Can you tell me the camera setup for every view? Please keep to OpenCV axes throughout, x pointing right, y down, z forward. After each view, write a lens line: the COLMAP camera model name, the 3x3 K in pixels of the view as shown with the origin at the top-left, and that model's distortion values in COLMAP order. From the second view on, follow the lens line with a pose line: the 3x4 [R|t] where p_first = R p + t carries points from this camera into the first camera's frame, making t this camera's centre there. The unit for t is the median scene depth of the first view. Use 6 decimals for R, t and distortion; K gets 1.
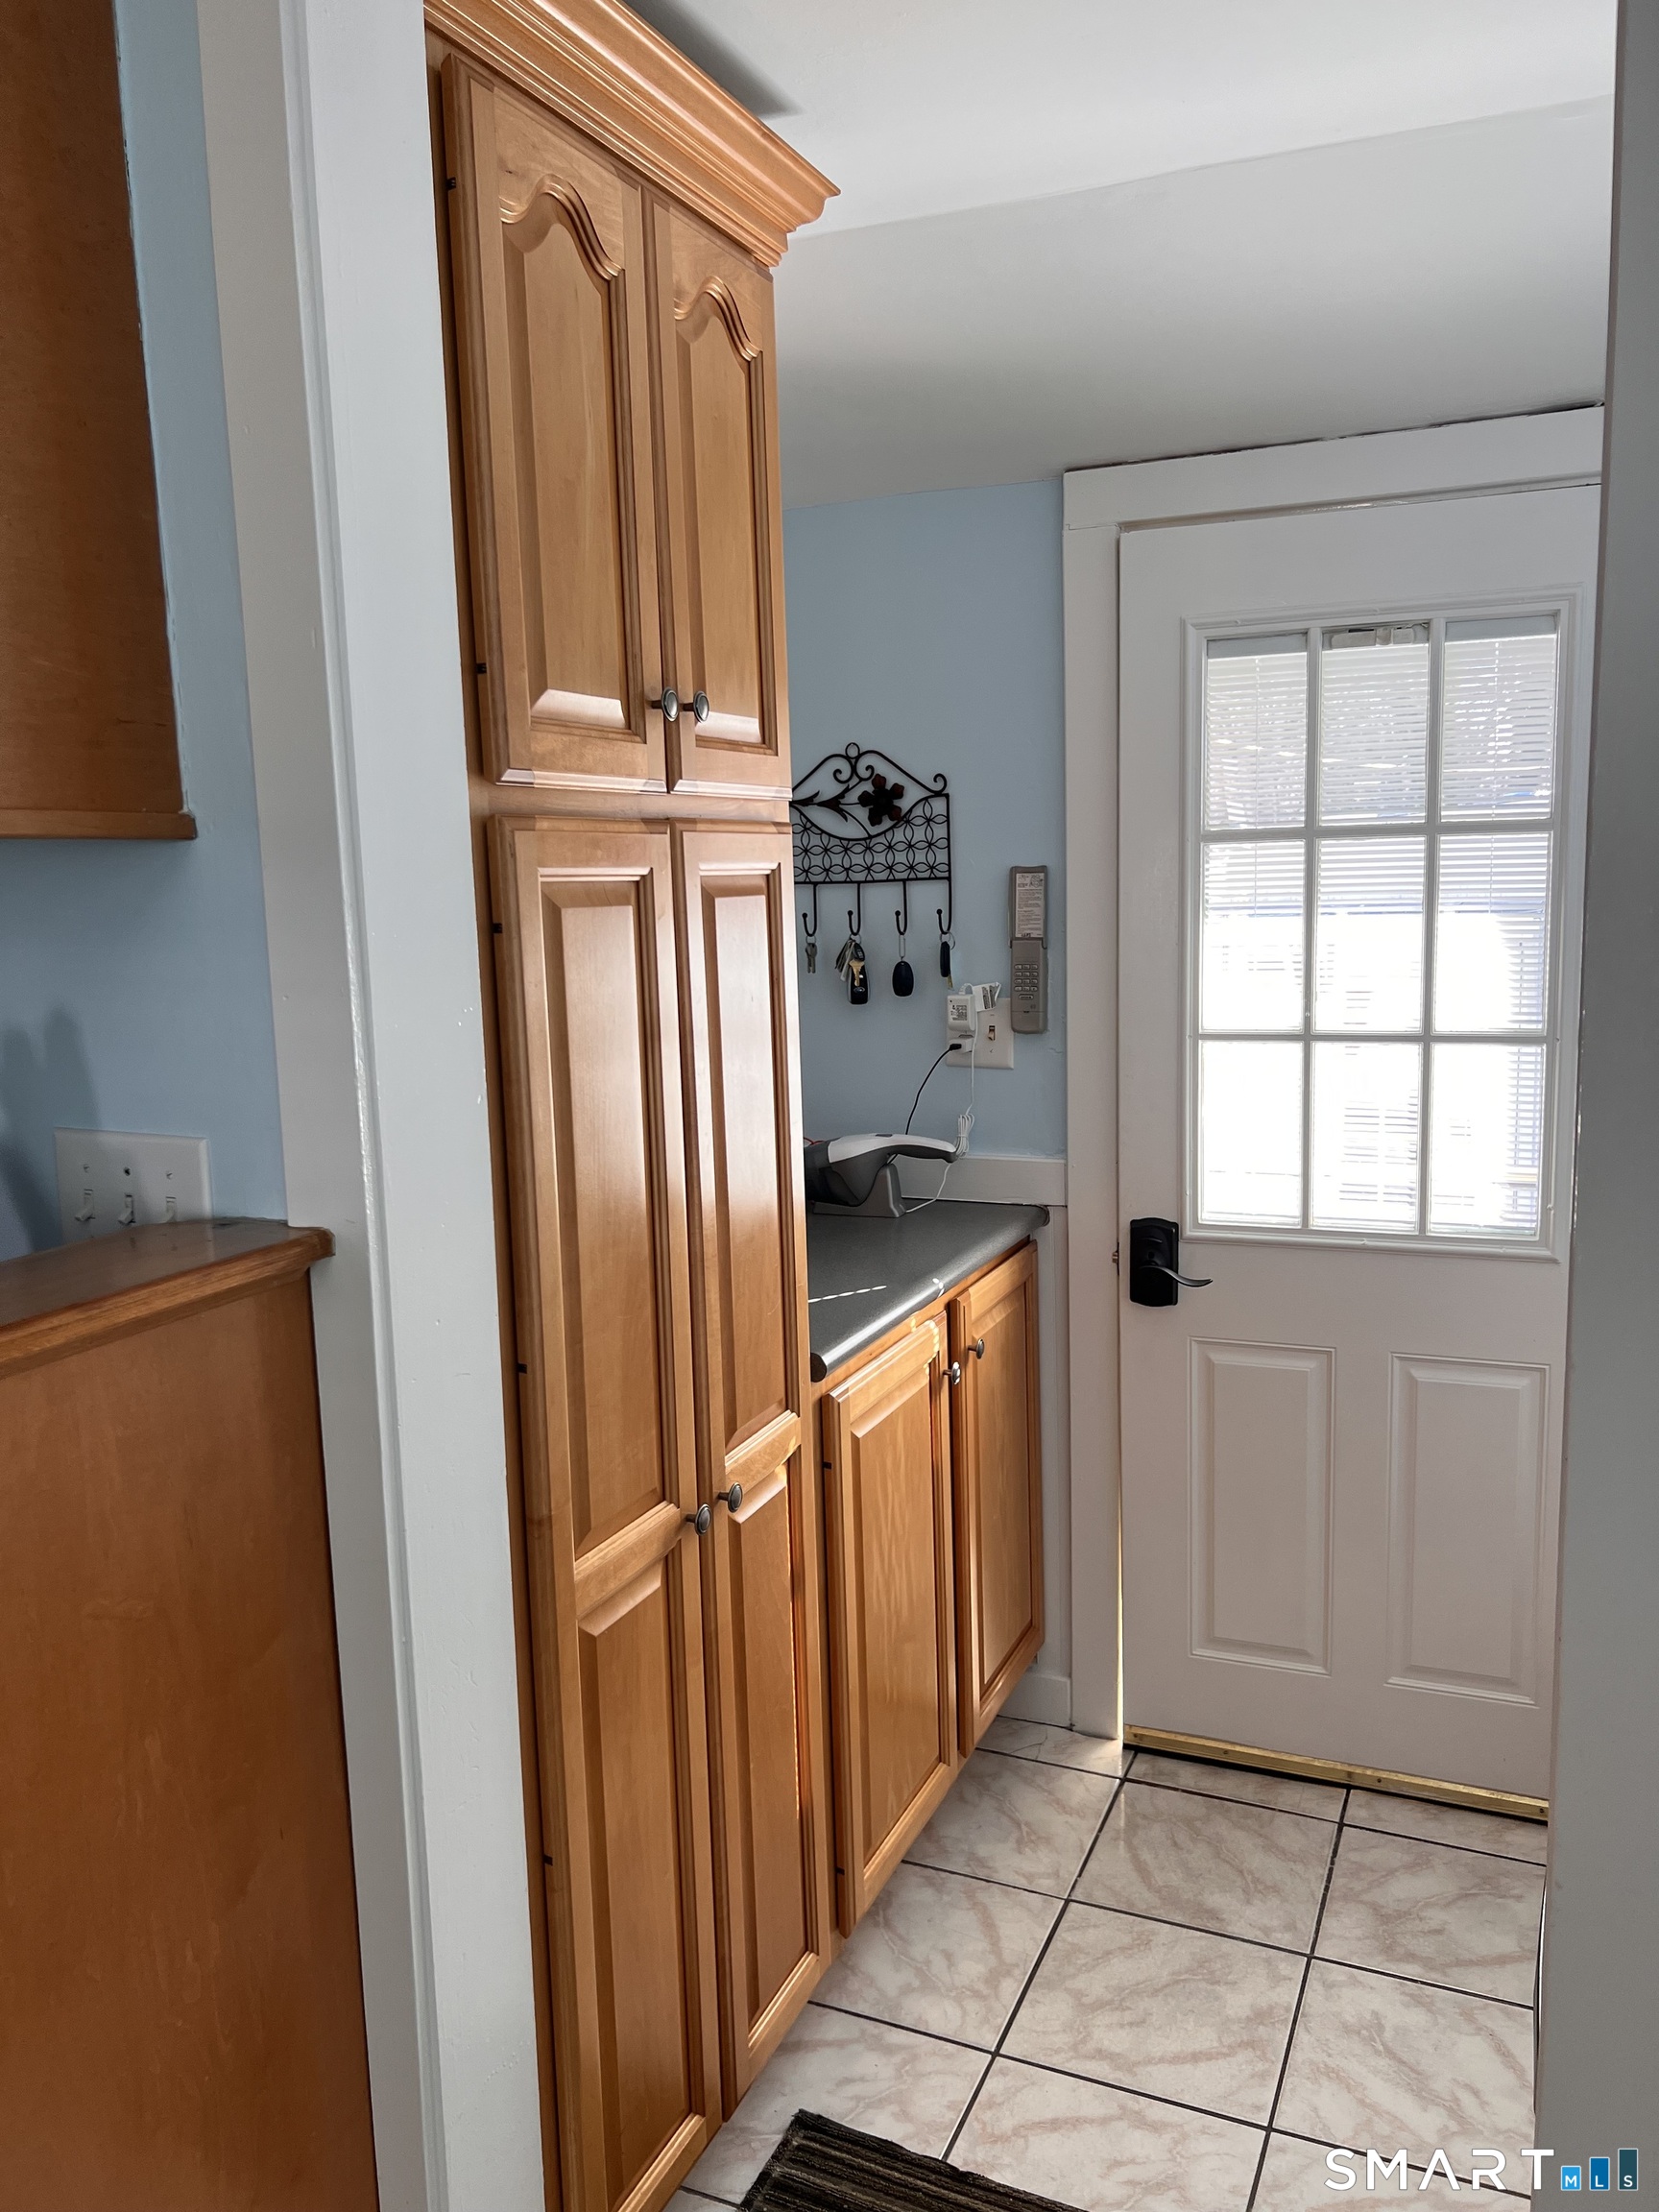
lens RADIAL K [[1657.4, 0, 843.3], [0, 1657.4, 1109.3], [0, 0, 1]] dist [0.036618, -0.040477]
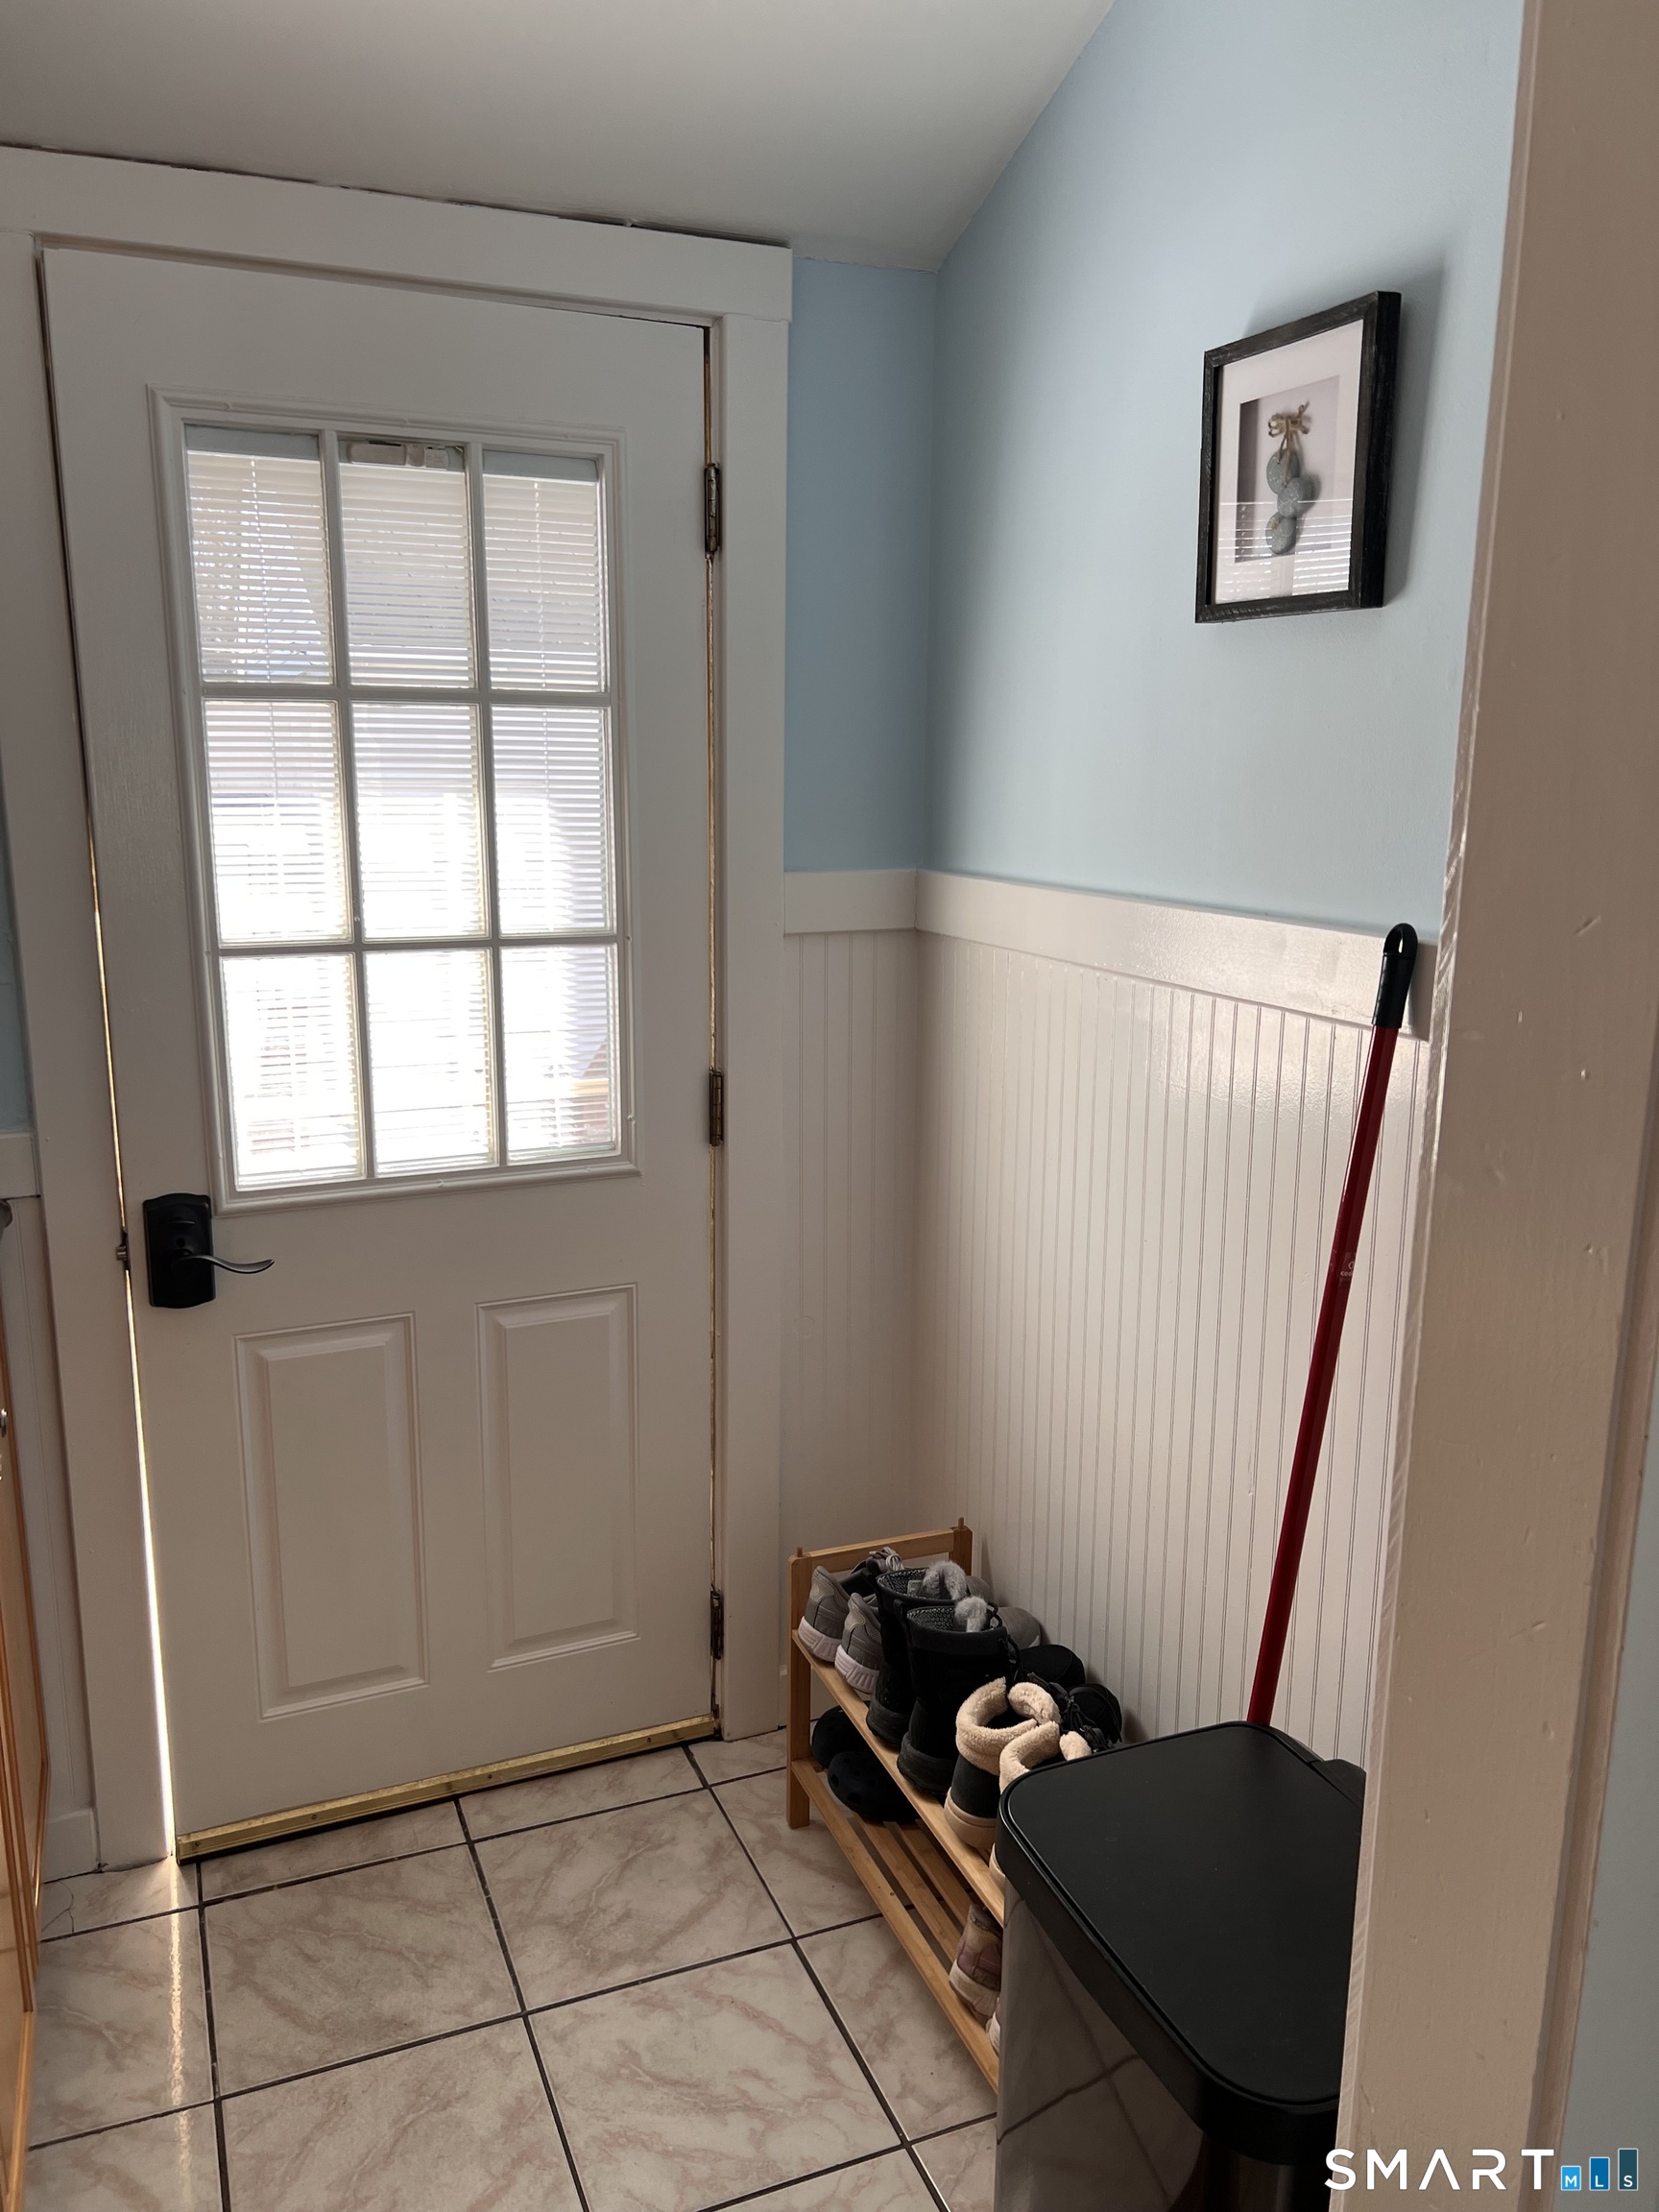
lens RADIAL K [[1657.4, 0, 828.4], [0, 1657.4, 1113.7], [0, 0, 1]] dist [0.036618, -0.040477]
pose [[0.697458, -0.120063, 0.706496, -0.152224], [0.078057, 0.992728, 0.091647, -0.019587], [-0.712362, -0.008773, 0.701758, 0.266497]]
